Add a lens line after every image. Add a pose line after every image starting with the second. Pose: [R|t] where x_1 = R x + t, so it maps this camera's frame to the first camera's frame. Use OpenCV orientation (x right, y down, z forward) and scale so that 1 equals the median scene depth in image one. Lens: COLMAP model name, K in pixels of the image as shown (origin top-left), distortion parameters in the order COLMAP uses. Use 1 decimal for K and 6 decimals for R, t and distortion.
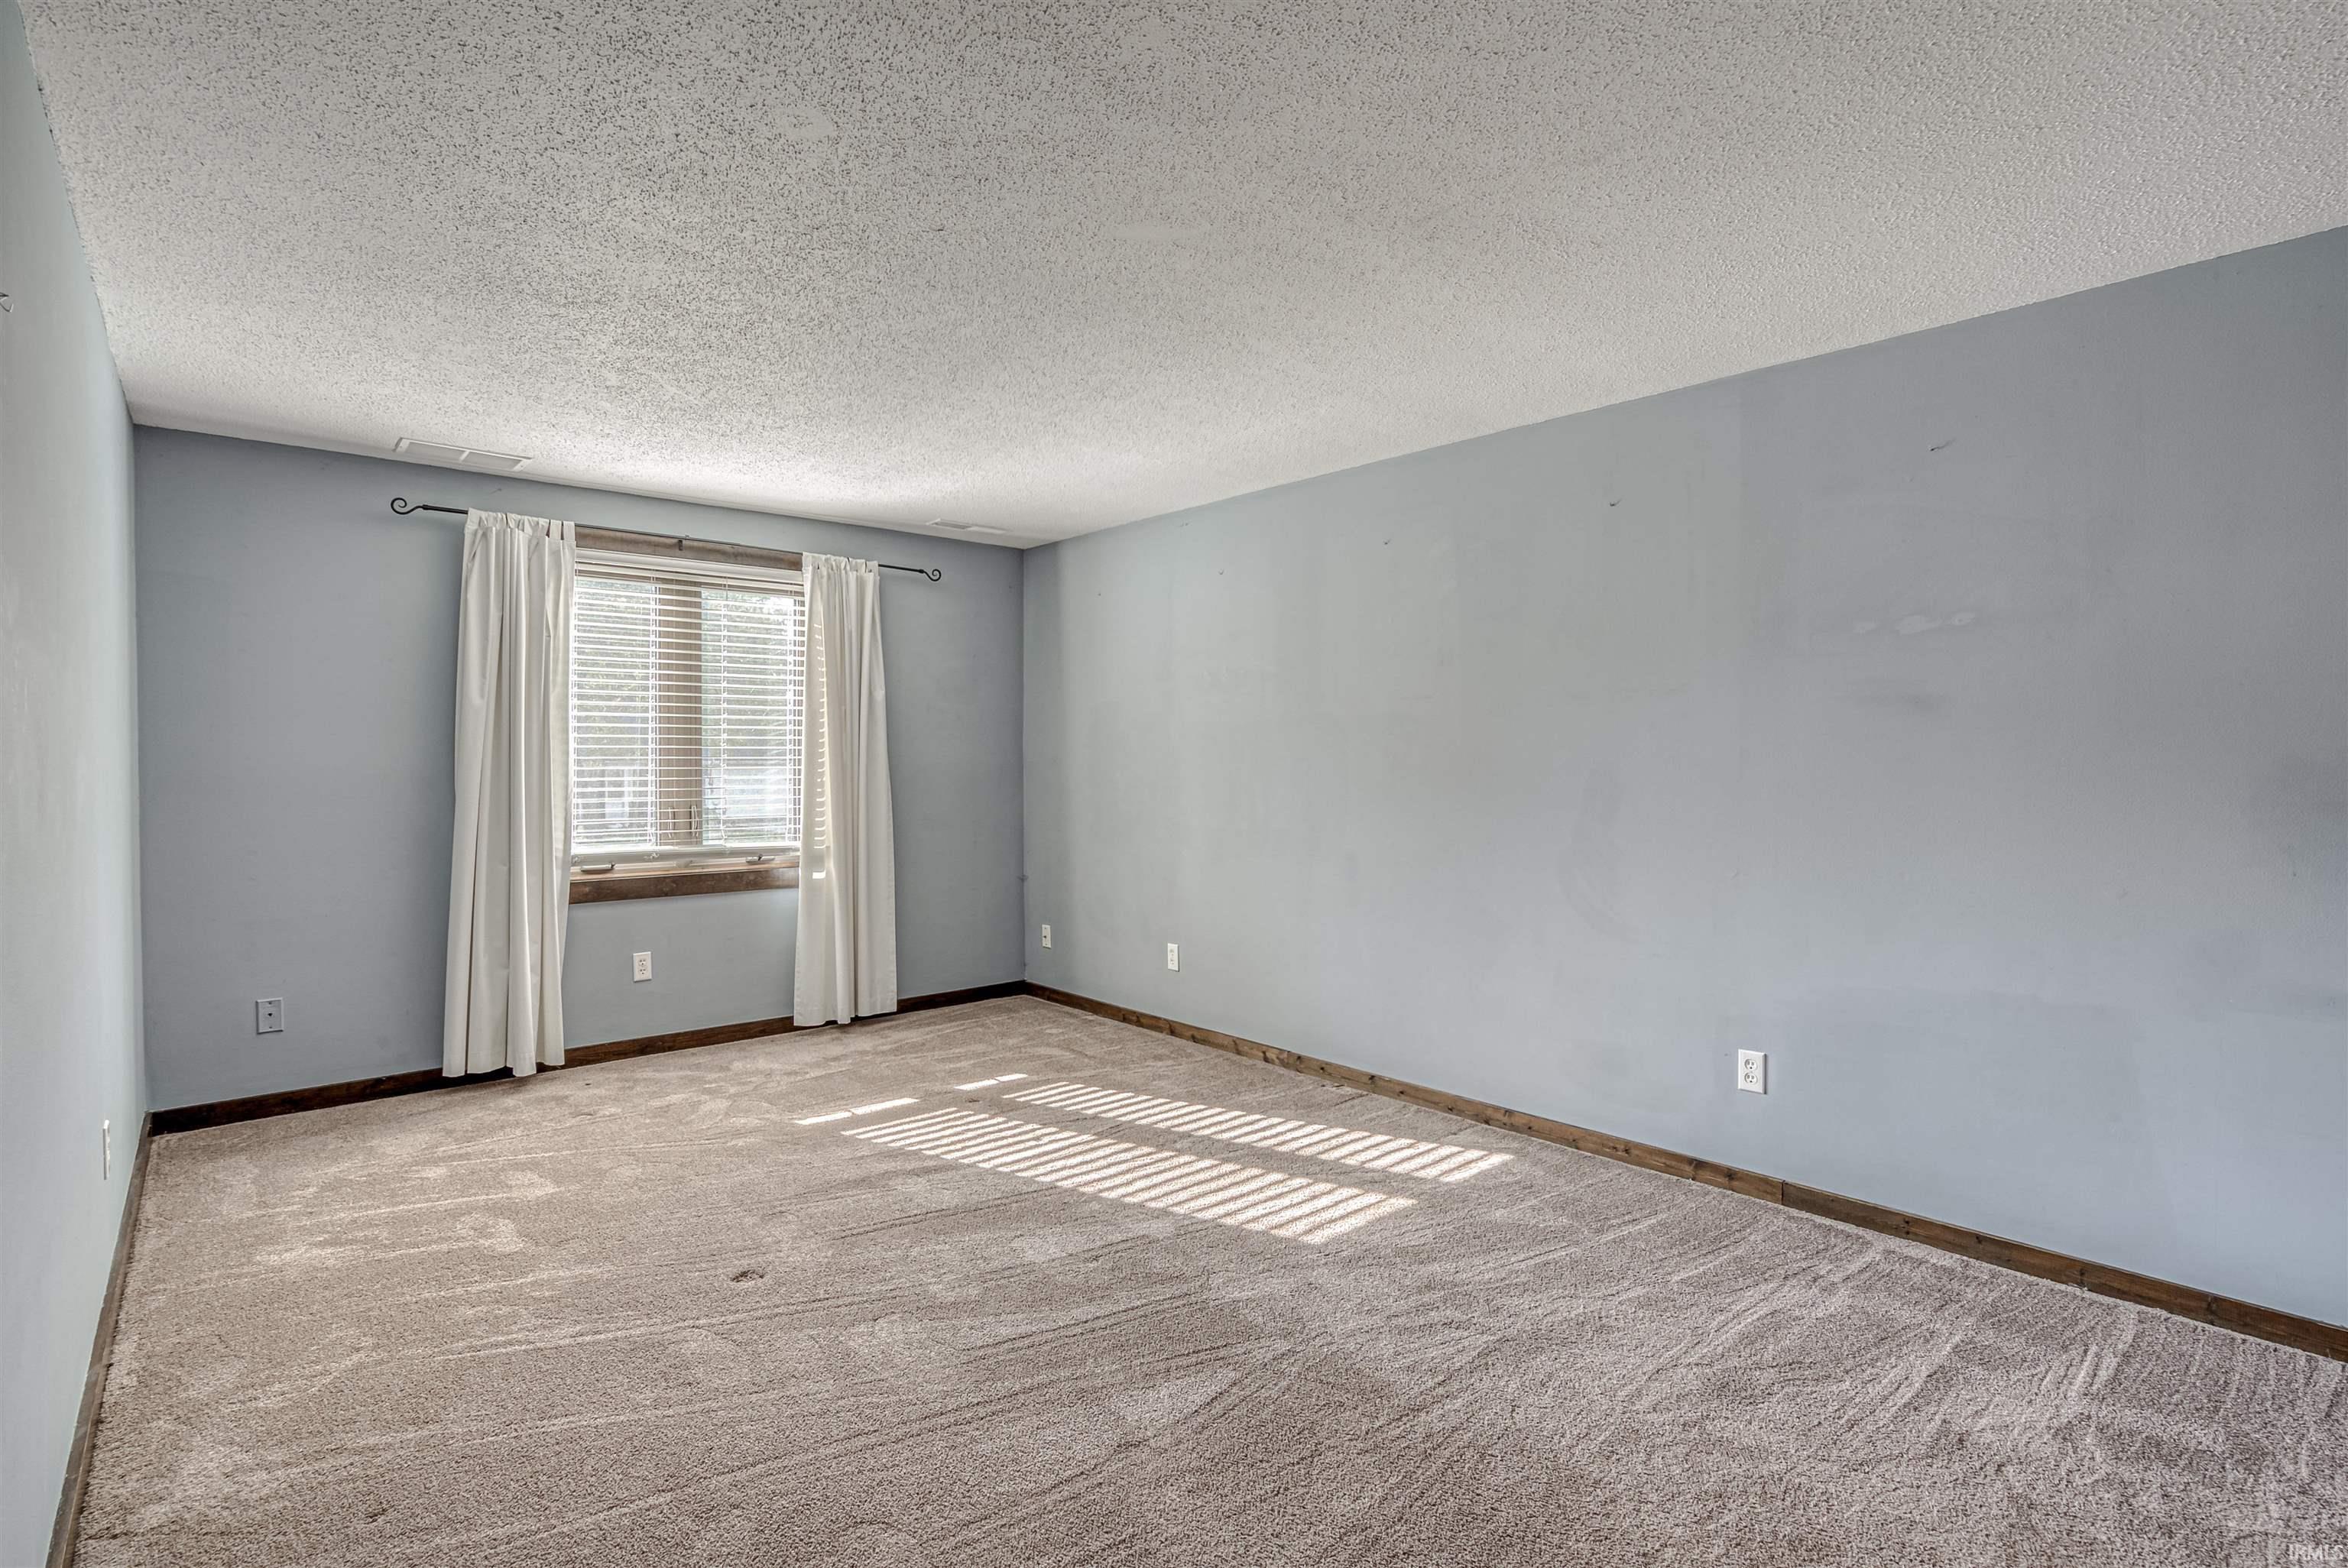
lens RADIAL K [[1093.5, 0, 1174.0], [0, 1093.5, 784.0], [0, 0, 1]] dist [-0.061581, 0.028855]
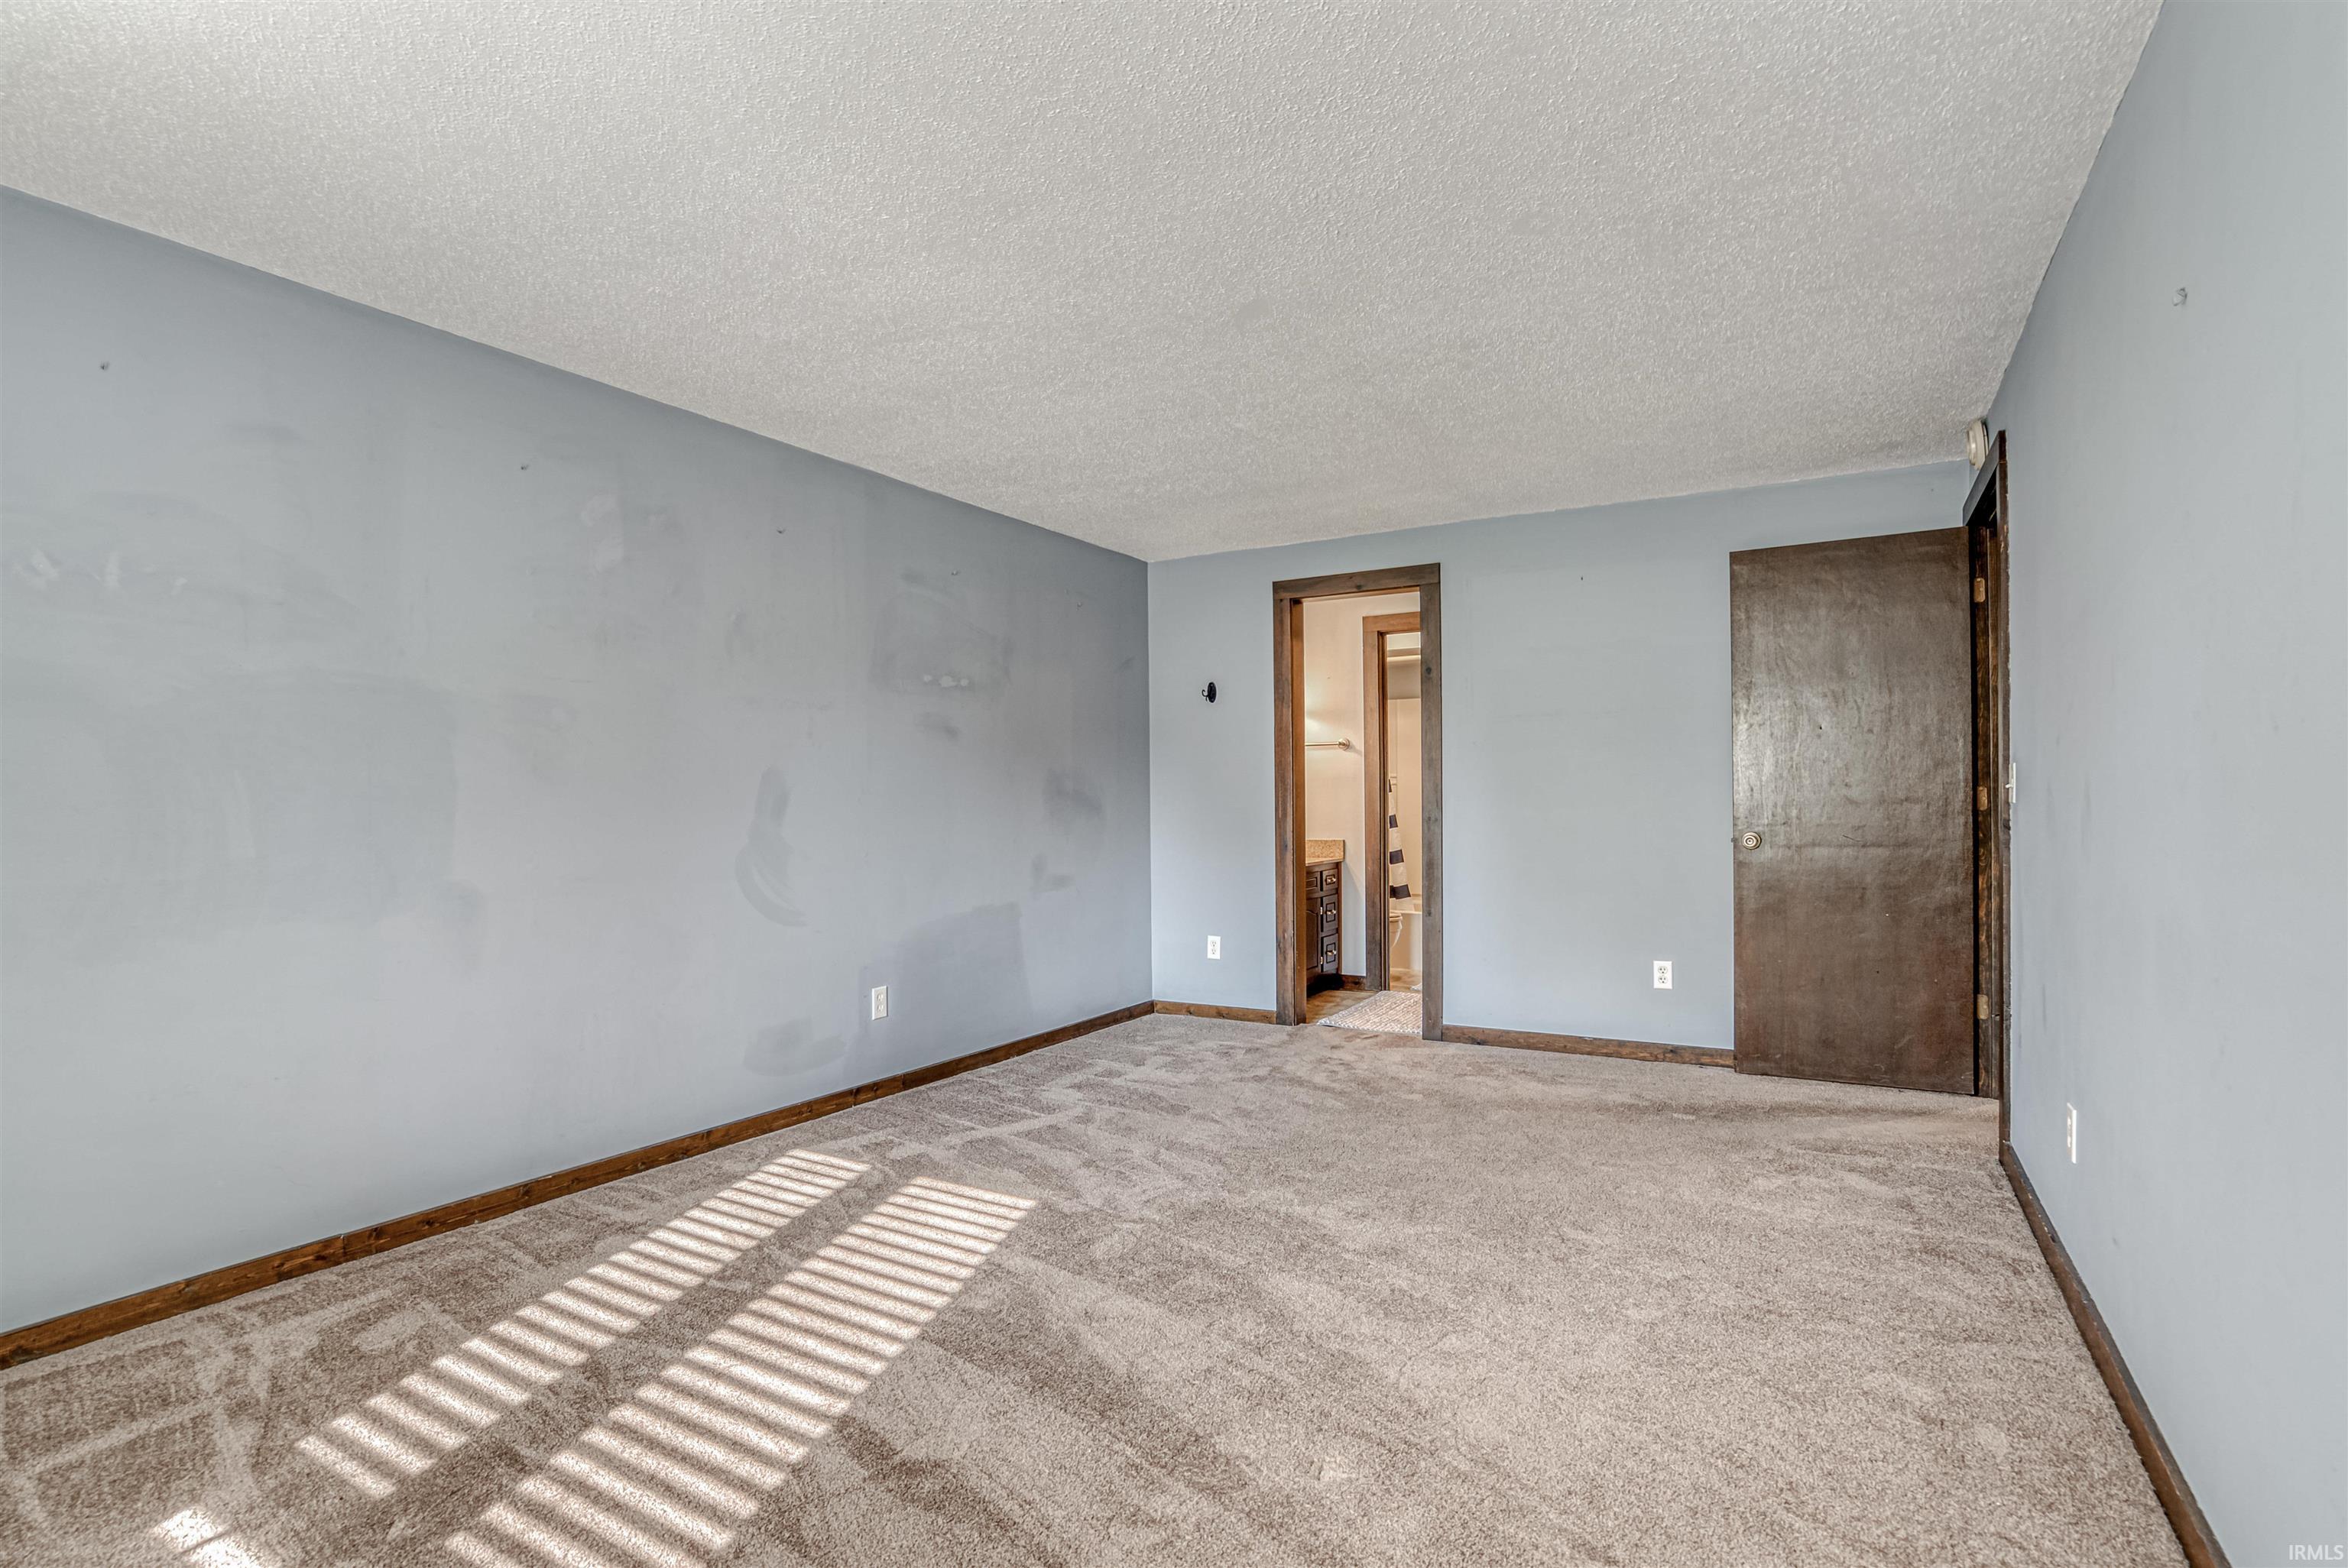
lens RADIAL K [[1093.5, 0, 1174.0], [0, 1093.5, 784.0], [0, 0, 1]] dist [-0.061581, 0.028855]
pose [[-0.292541, 0.008879, 0.956212, -0.808345], [0.015253, 0.999873, -0.004618, 0.011404], [-0.956131, 0.013234, -0.292639, 1.002053]]
